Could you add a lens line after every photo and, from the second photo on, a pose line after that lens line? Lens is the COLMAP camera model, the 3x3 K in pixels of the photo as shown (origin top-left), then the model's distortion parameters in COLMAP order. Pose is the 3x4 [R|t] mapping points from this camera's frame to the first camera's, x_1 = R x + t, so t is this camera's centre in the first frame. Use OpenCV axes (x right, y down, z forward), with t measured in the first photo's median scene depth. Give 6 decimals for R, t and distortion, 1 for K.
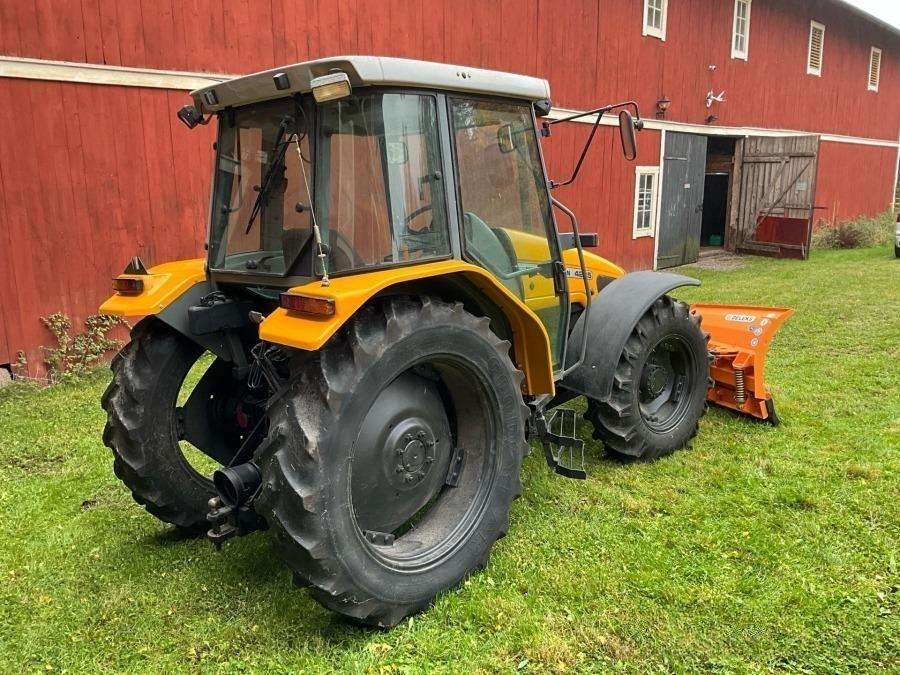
lens RADIAL K [[726.0, 0, 450.0], [0, 726.0, 334.4], [0, 0, 1]] dist [0.069484, -0.107905]
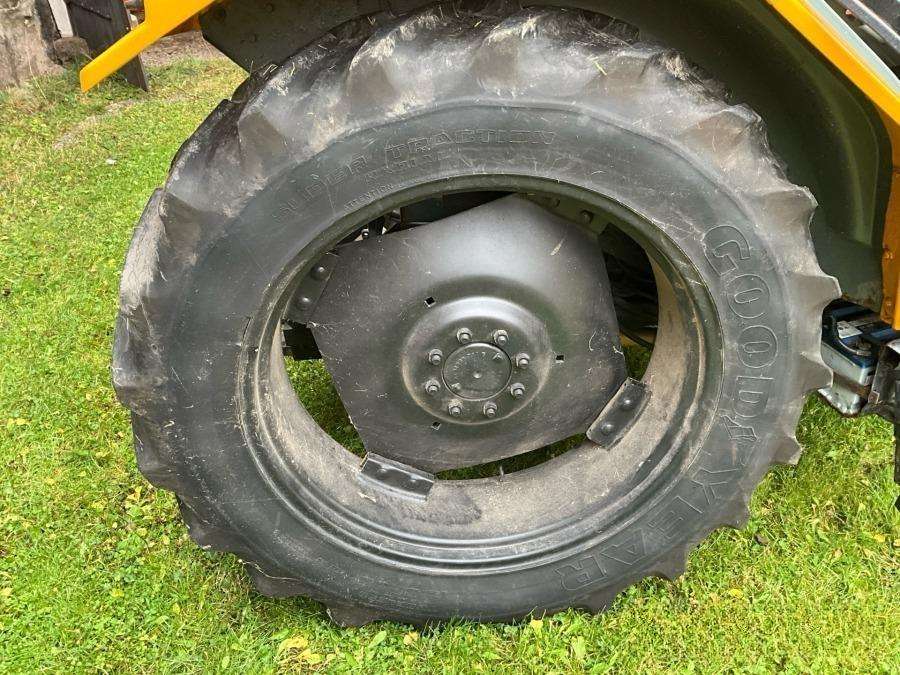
lens RADIAL K [[743.2, 0, 450.0], [0, 743.2, 337.5], [0, 0, 1]] dist [0.082168, -0.148898]
pose [[0.727212, 0.403123, -0.555567, 0.203970], [-0.175179, 0.891571, 0.417629, -0.054981], [0.663683, -0.206381, 0.718979, 0.655856]]
